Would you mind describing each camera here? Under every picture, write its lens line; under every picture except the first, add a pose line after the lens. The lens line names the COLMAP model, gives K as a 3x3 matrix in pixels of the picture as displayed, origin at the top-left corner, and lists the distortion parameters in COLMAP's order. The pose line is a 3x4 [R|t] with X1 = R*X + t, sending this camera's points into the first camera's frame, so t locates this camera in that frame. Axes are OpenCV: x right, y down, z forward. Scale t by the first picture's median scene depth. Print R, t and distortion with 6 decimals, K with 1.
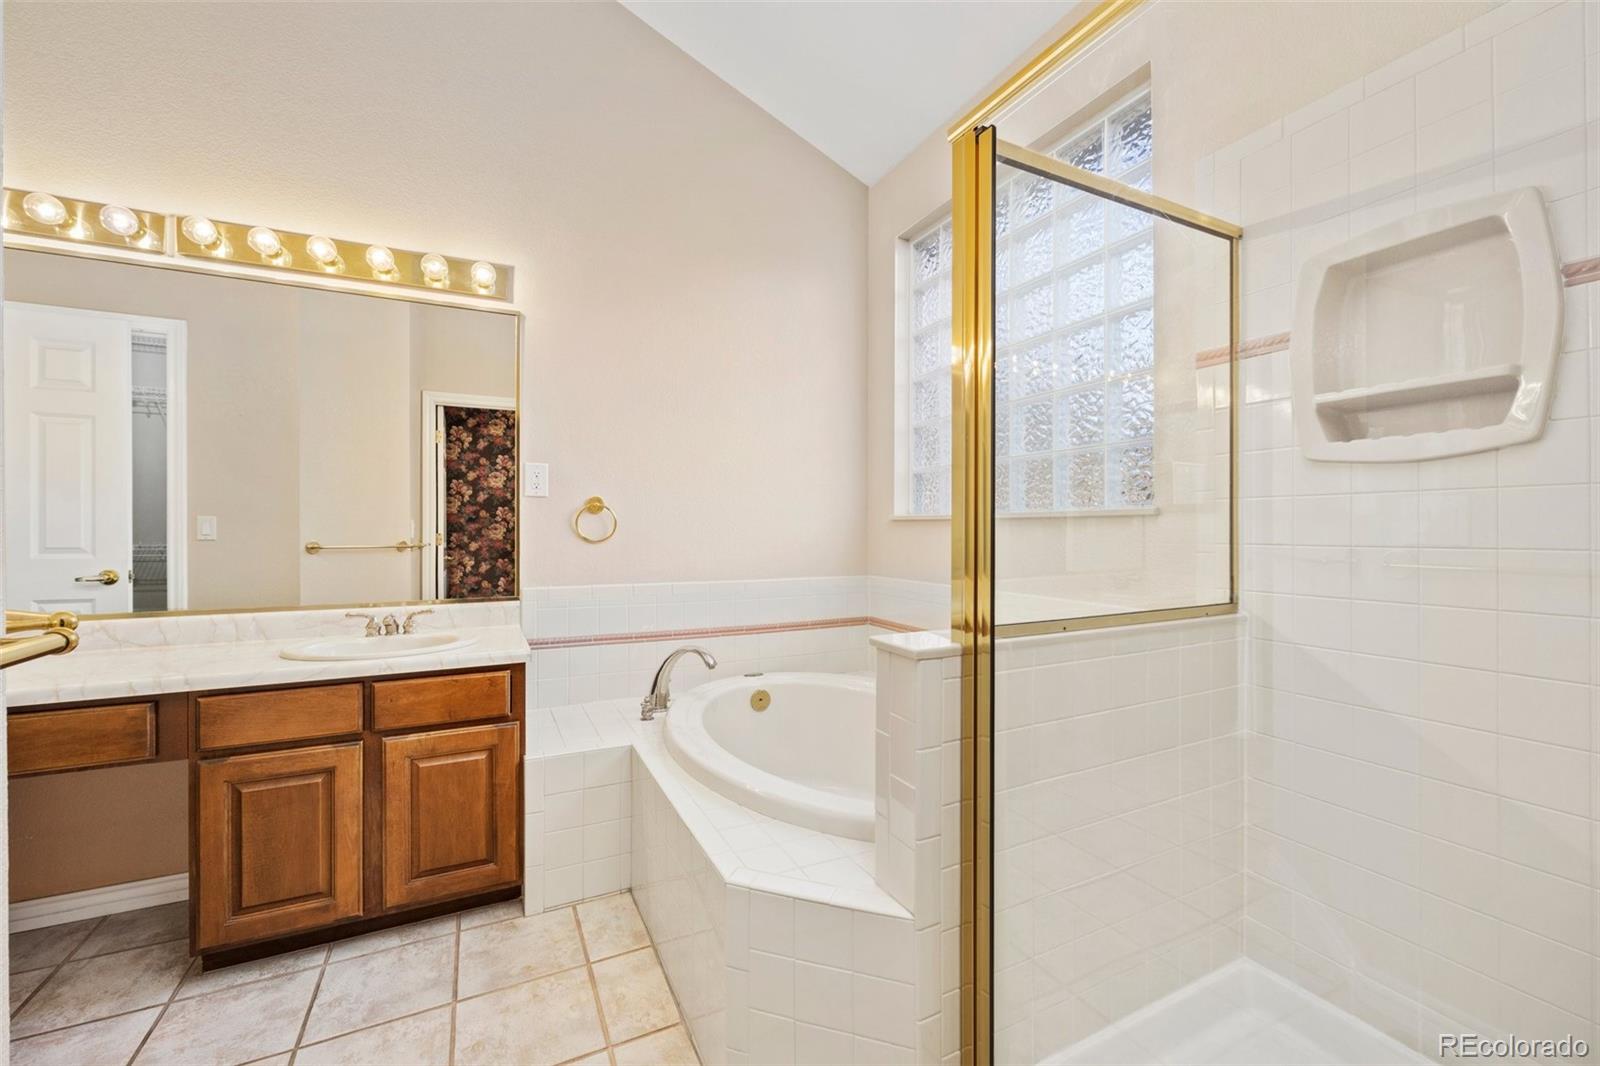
lens RADIAL K [[641.8, 0, 793.0], [0, 641.8, 526.8], [0, 0, 1]] dist [0.000954, 0.000065]
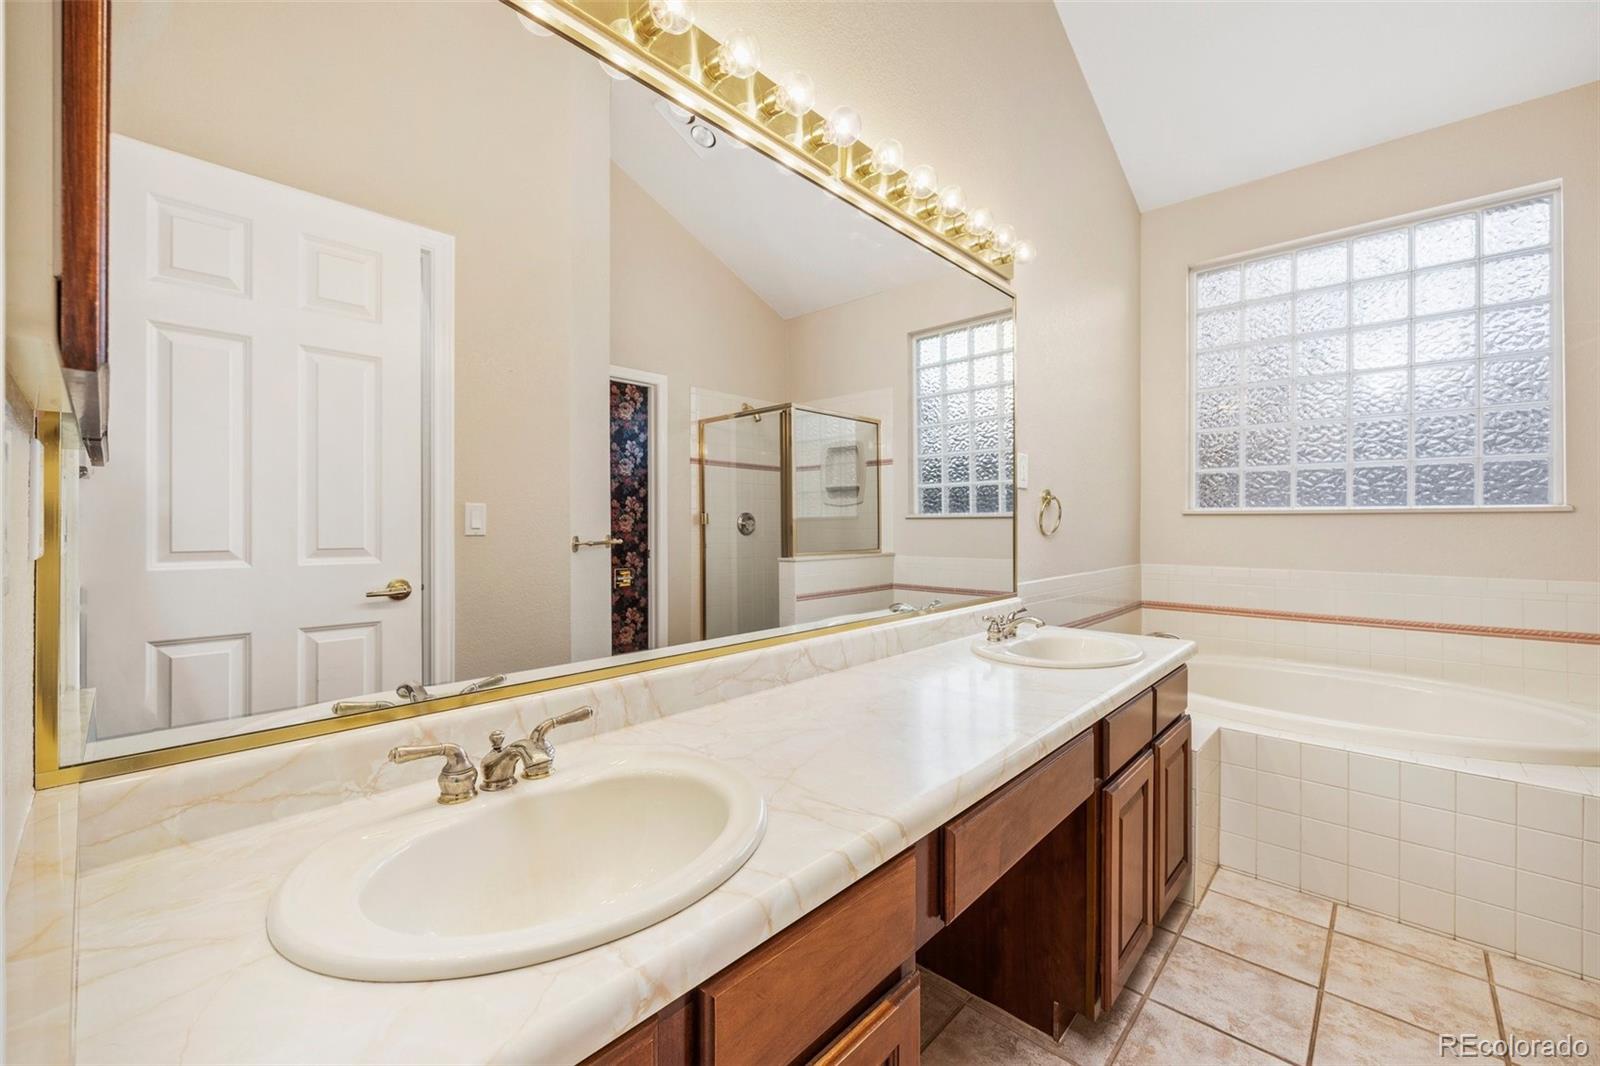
lens RADIAL K [[641.8, 0, 795.4], [0, 641.8, 531.0], [0, 0, 1]] dist [0.000954, 0.000065]
pose [[0.933692, -0.003076, 0.358064, -0.919651], [0.002105, 0.999993, 0.003100, 0.013629], [-0.358071, -0.002141, 0.933692, 0.202819]]
